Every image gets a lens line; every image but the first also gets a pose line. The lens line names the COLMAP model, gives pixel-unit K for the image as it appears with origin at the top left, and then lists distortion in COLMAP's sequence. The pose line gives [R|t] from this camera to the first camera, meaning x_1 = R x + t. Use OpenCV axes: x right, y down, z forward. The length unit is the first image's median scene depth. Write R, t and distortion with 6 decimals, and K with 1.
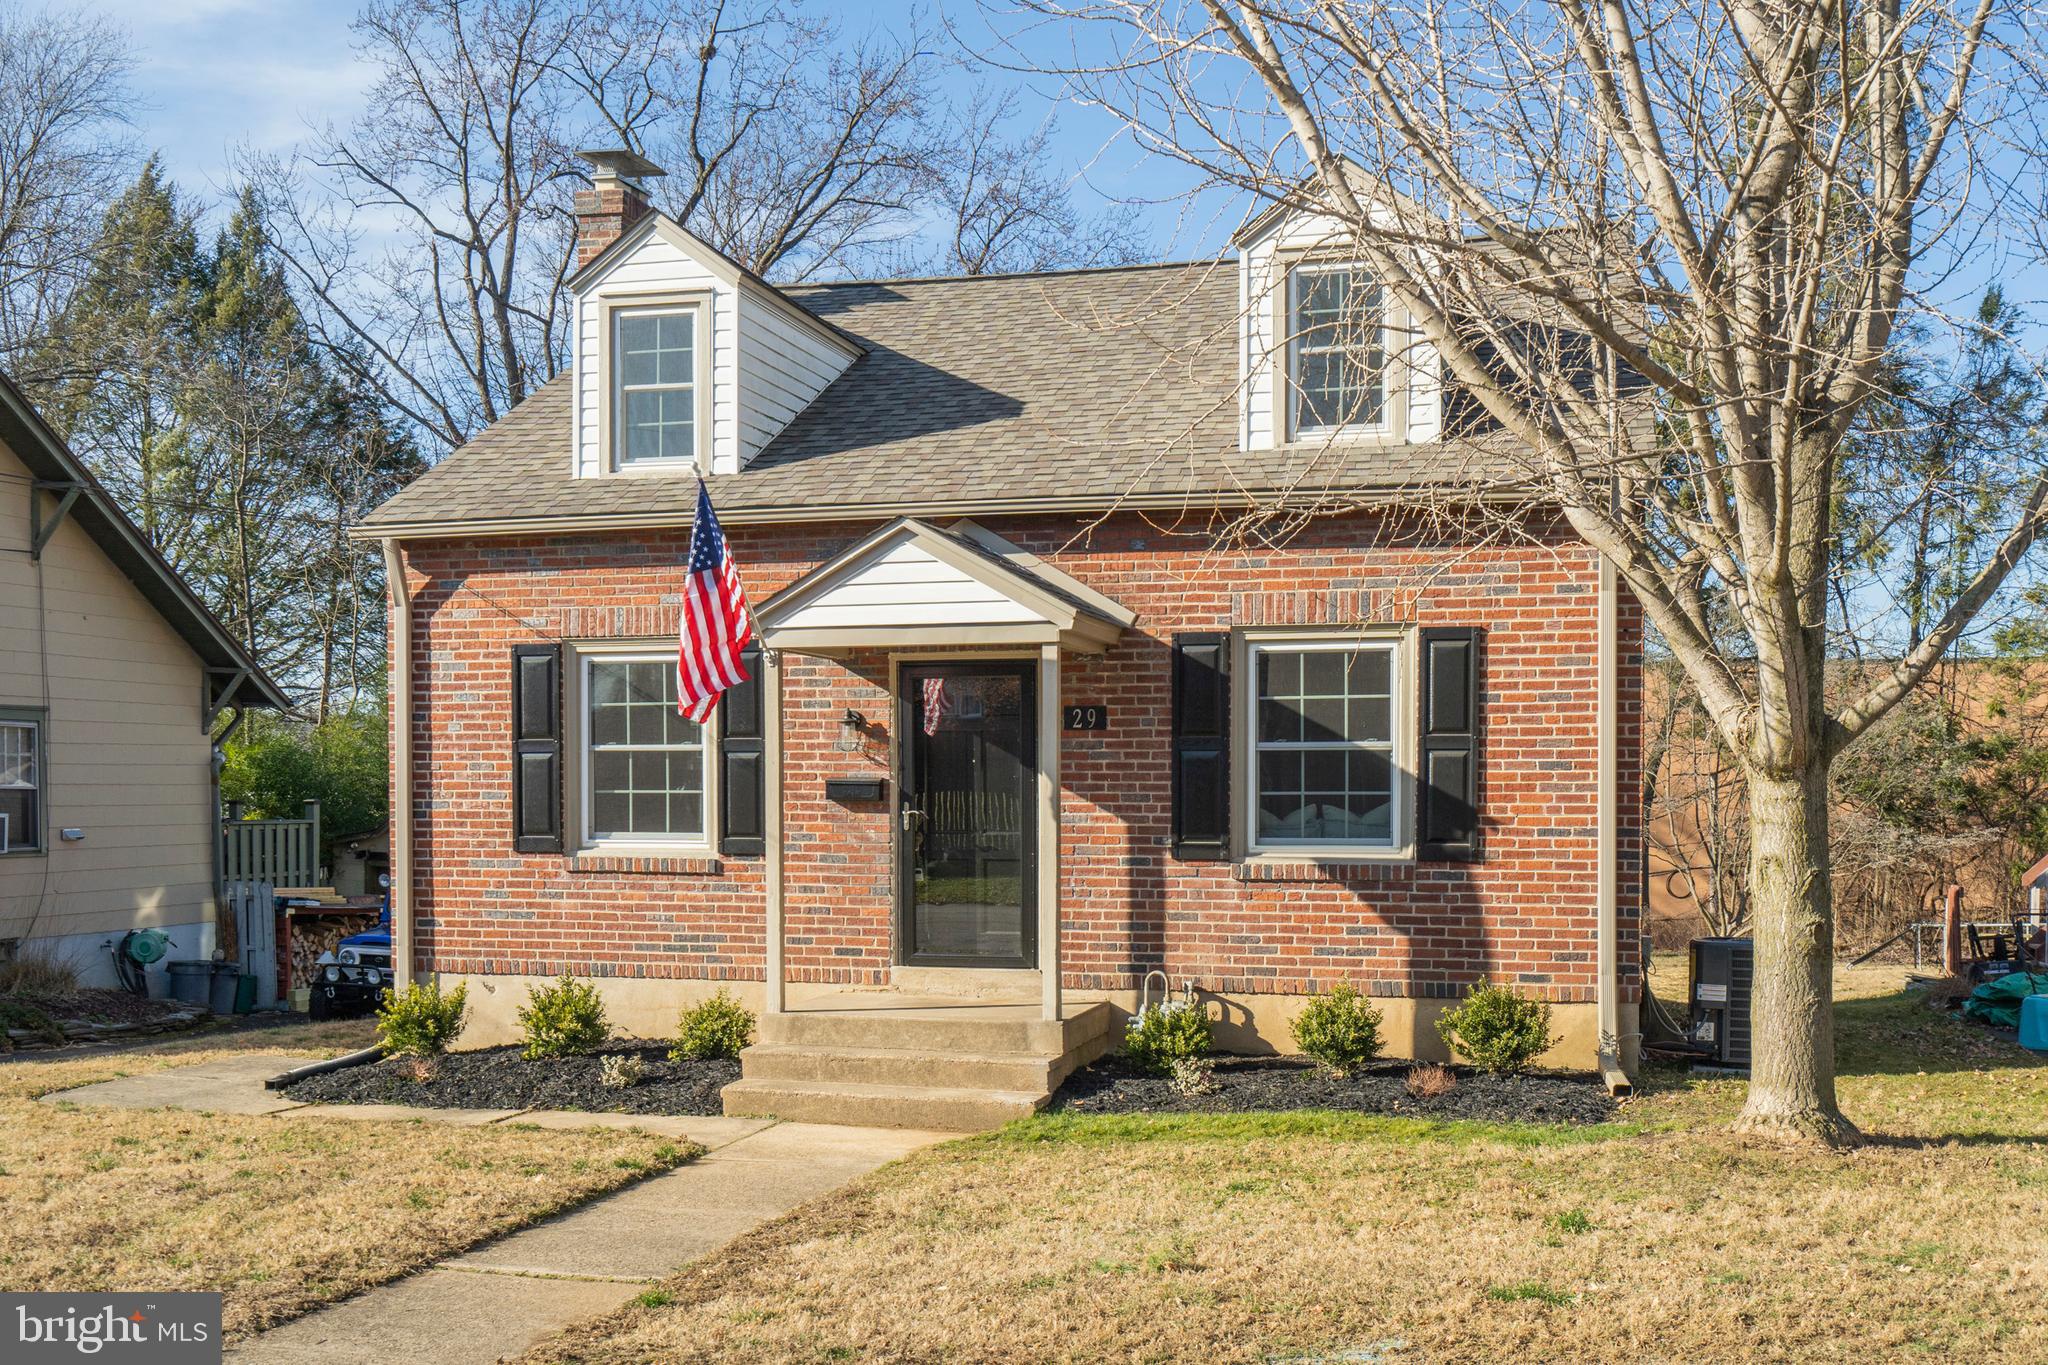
lens RADIAL K [[2012.0, 0, 1016.0], [0, 2012.0, 684.3], [0, 0, 1]] dist [0.009701, 0.000000]
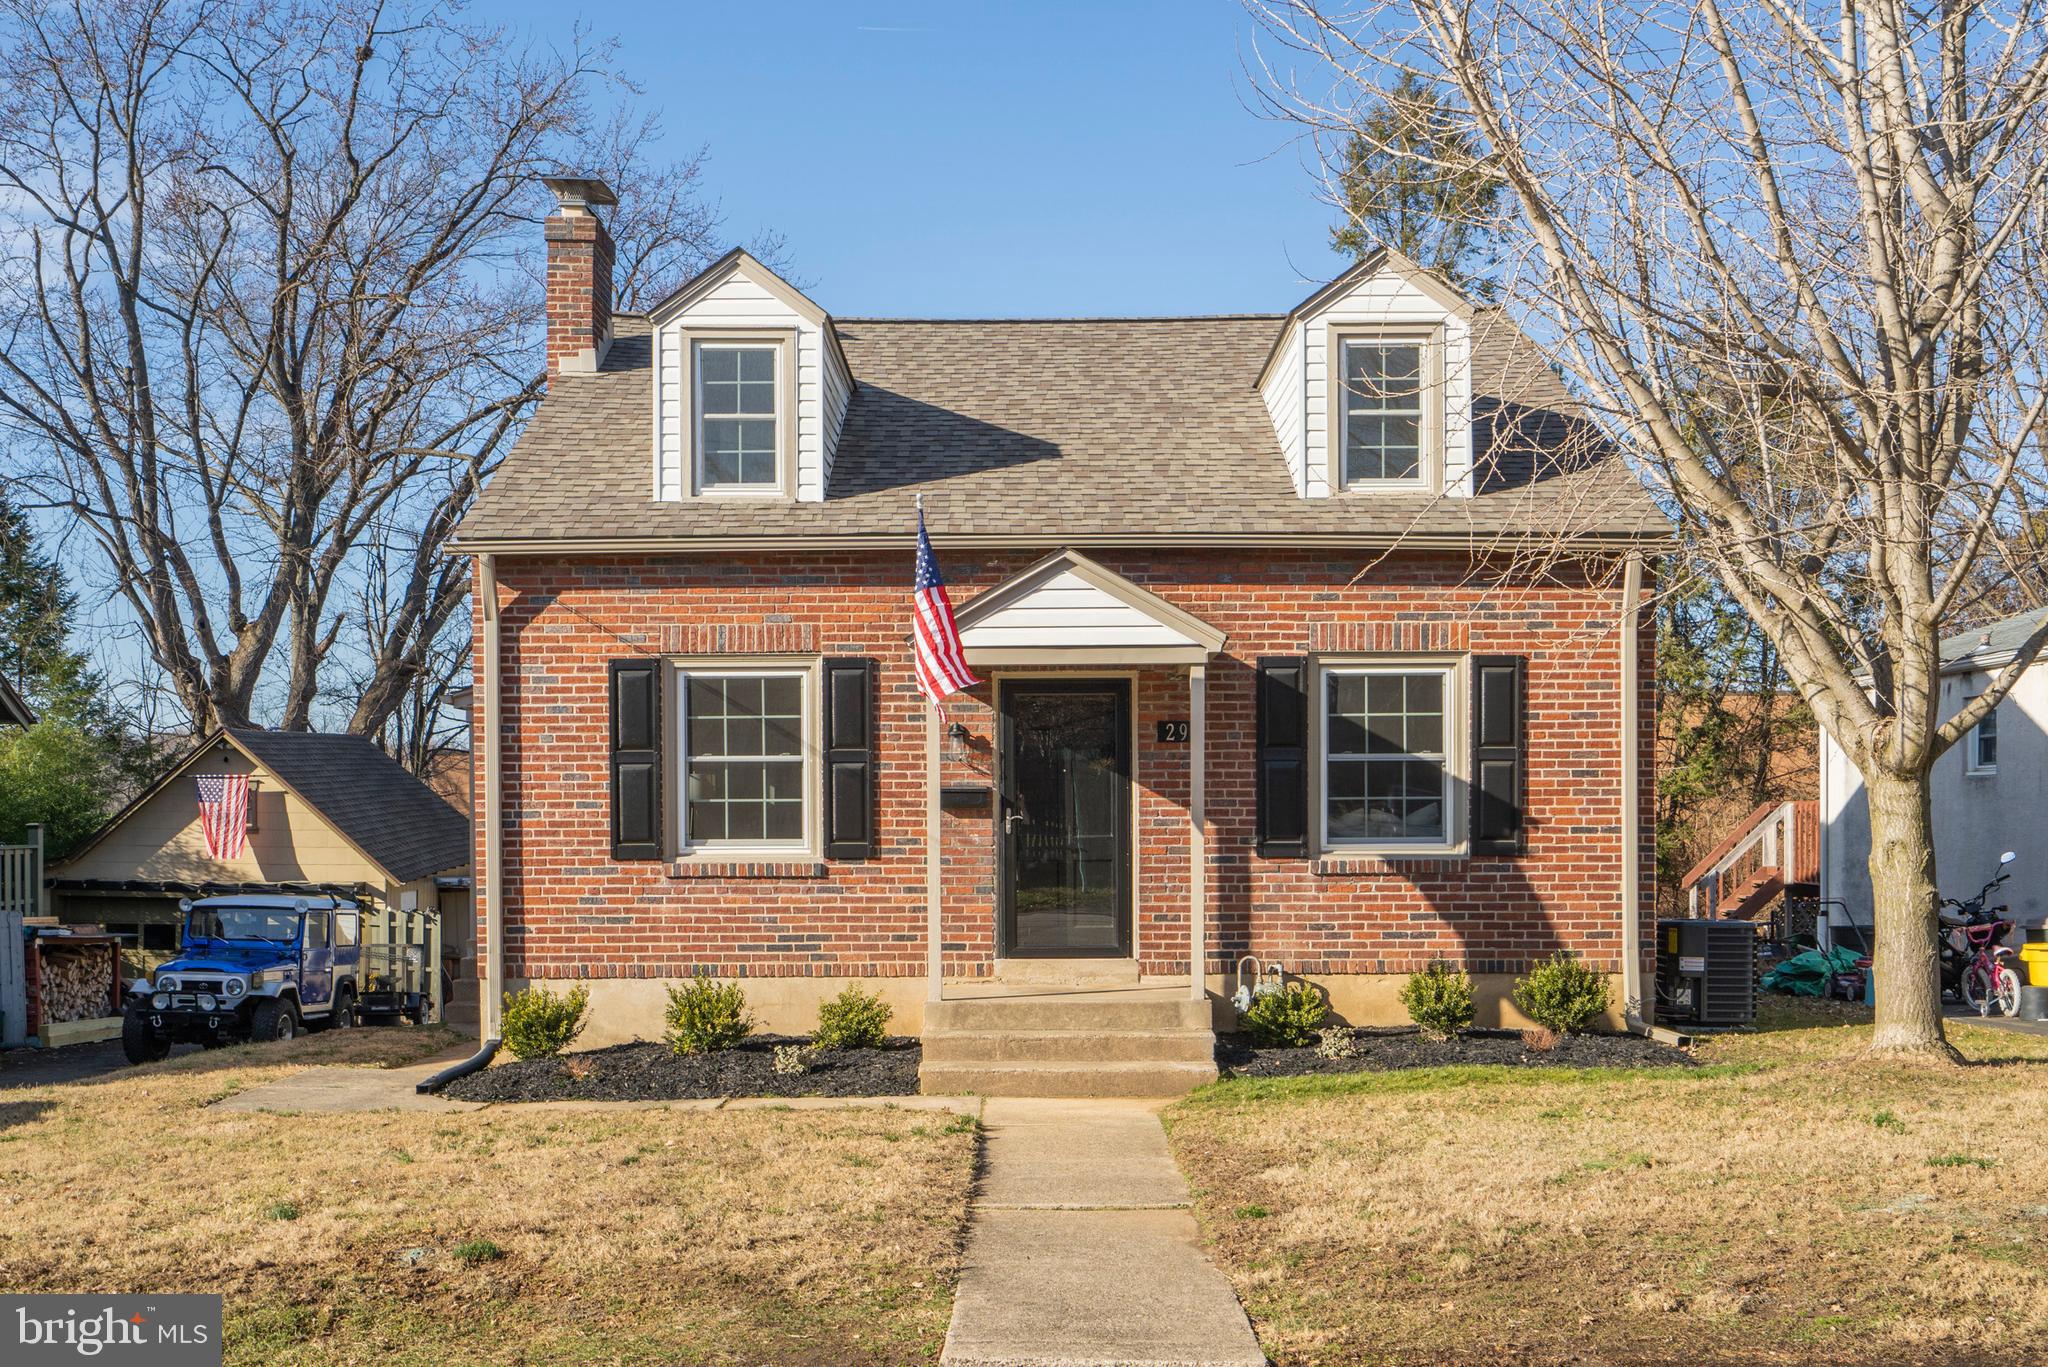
lens RADIAL K [[2012.0, 0, 1040.1], [0, 2012.0, 674.9], [0, 0, 1]] dist [0.009701, 0.000000]
pose [[0.968475, 0.012305, 0.248808, -0.310337], [-0.007700, 0.999781, -0.019473, 0.007278], [-0.248993, 0.016943, 0.968357, -0.062174]]
